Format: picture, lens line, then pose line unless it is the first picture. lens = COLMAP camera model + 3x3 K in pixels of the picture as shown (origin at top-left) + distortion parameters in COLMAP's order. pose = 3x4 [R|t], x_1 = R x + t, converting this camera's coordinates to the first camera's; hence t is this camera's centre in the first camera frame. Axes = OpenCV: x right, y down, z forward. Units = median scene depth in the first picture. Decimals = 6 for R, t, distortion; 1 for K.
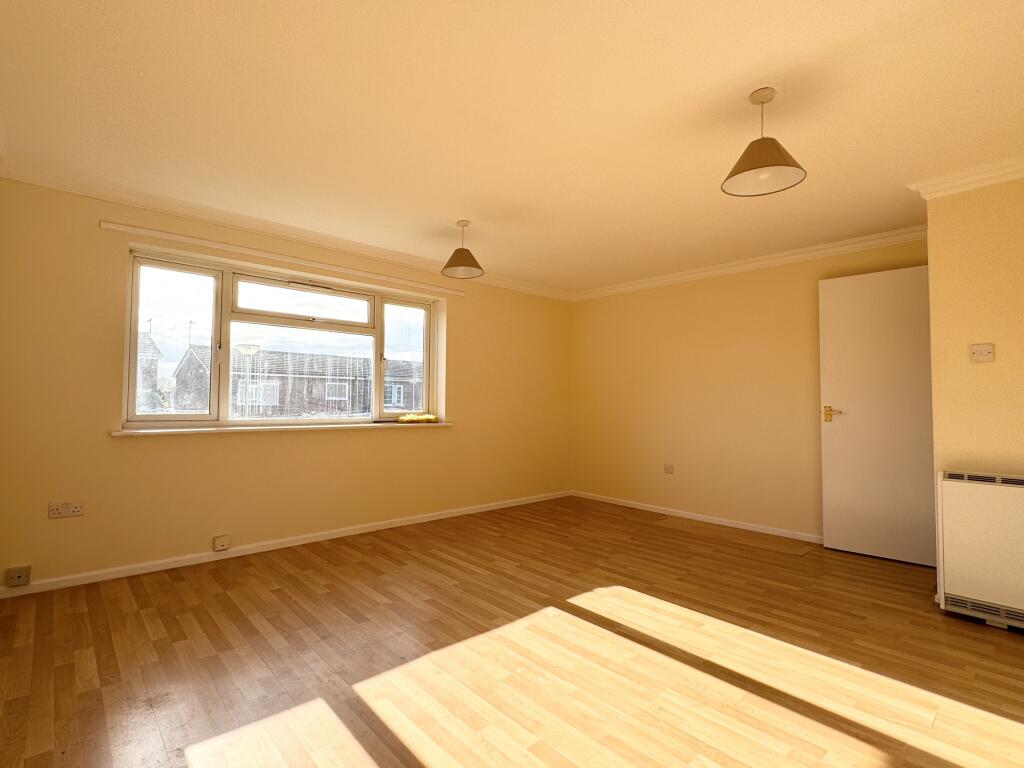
lens RADIAL K [[482.8, 0, 504.9], [0, 482.8, 384.3], [0, 0, 1]] dist [0.002493, 0.000723]
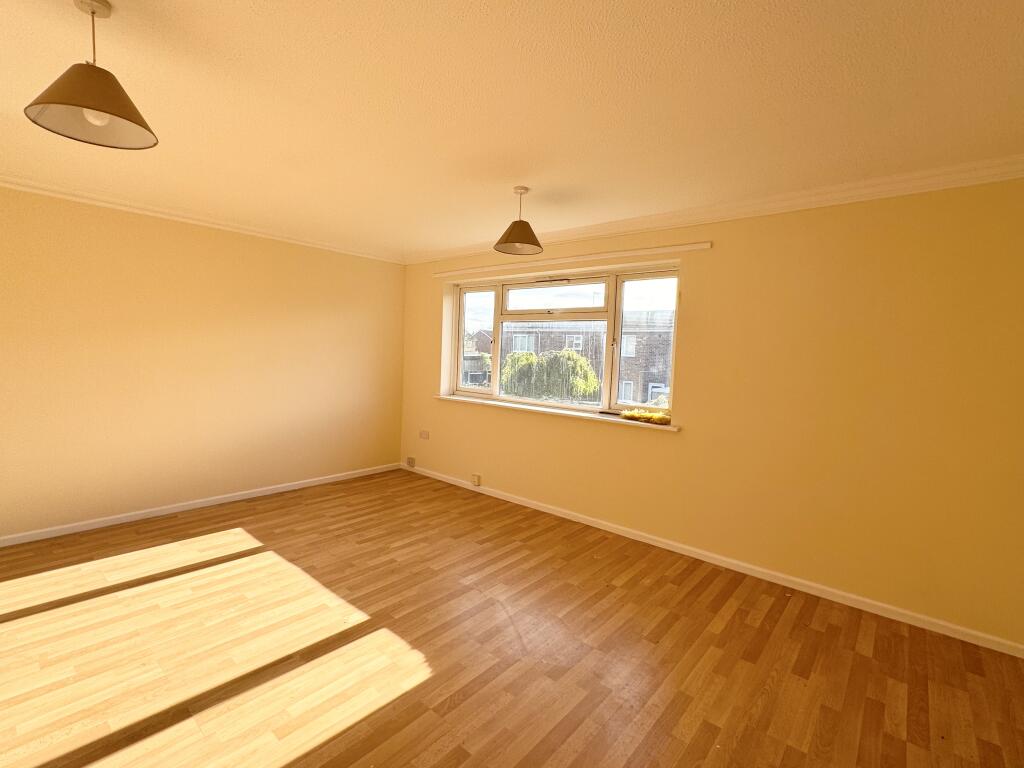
lens RADIAL K [[482.8, 0, 510.8], [0, 482.8, 379.2], [0, 0, 1]] dist [0.002493, 0.000723]
pose [[0.129890, 0.051834, -0.990173, 0.885585], [-0.002700, 0.998647, 0.051924, -0.048098], [0.991525, -0.004071, 0.129855, 0.979821]]
